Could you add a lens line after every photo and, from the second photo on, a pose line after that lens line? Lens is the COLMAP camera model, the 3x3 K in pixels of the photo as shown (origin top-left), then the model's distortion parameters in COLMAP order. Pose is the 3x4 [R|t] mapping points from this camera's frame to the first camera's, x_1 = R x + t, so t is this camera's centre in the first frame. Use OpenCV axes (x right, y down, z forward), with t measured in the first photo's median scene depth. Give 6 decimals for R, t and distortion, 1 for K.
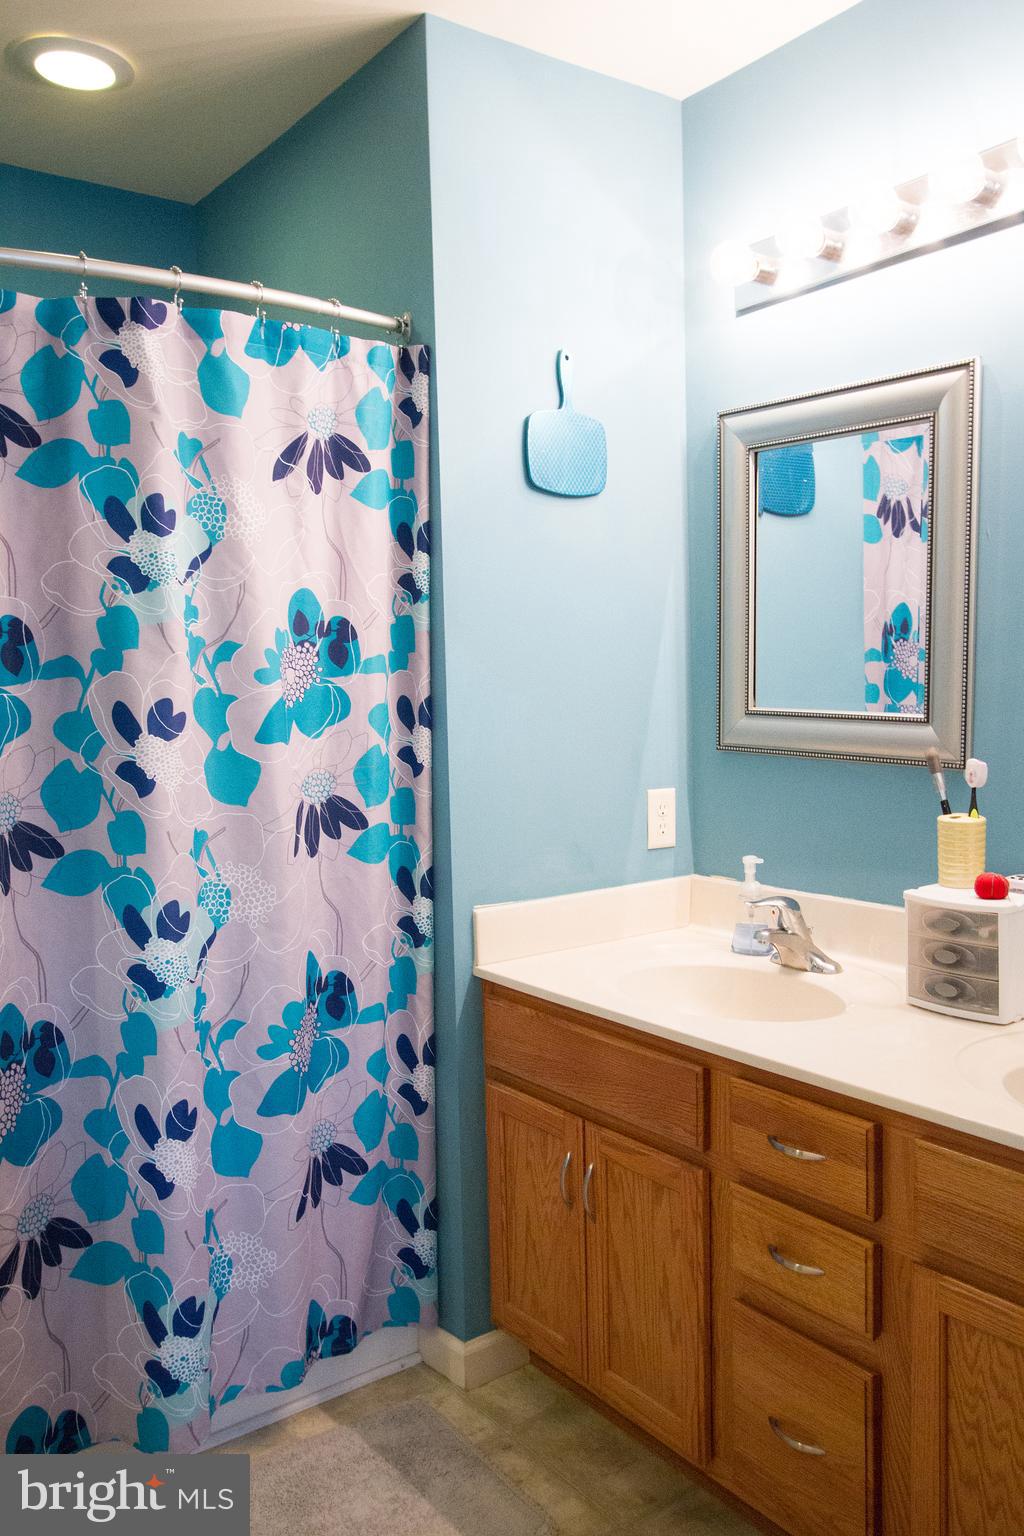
lens RADIAL K [[1249.9, 0, 520.4], [0, 1249.9, 754.7], [0, 0, 1]] dist [-0.030779, 0.052283]
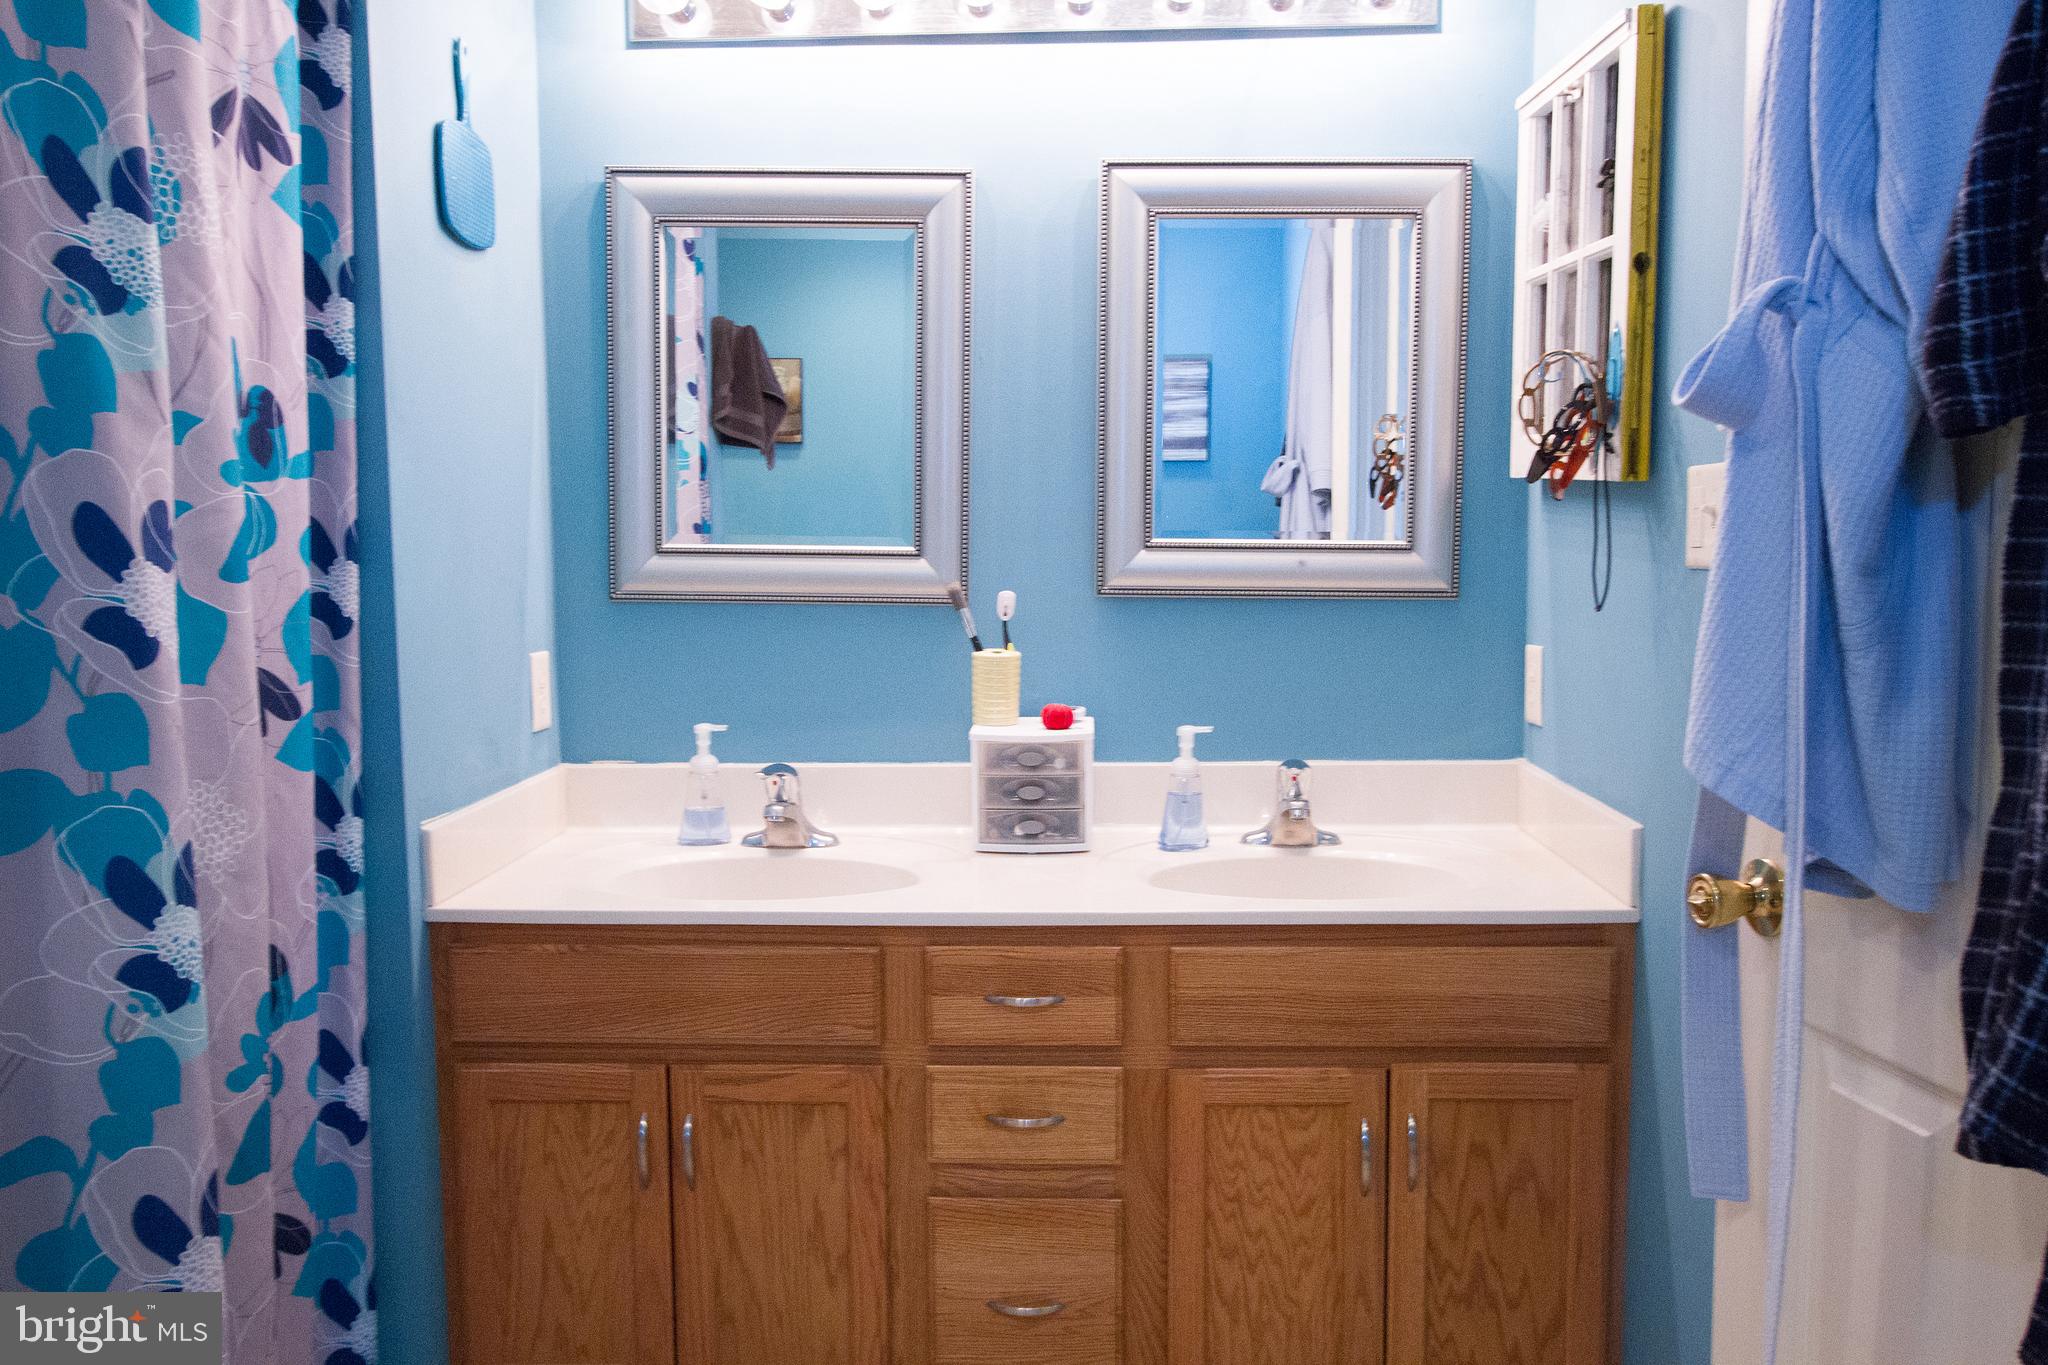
lens RADIAL K [[1666.5, 0, 1031.3], [0, 1666.5, 682.0], [0, 0, 1]] dist [-0.030779, 0.052283]
pose [[0.620202, -0.053373, 0.782624, -0.624538], [0.042977, 0.998496, 0.034037, 0.030612], [-0.783264, 0.012525, 0.621563, 0.182966]]
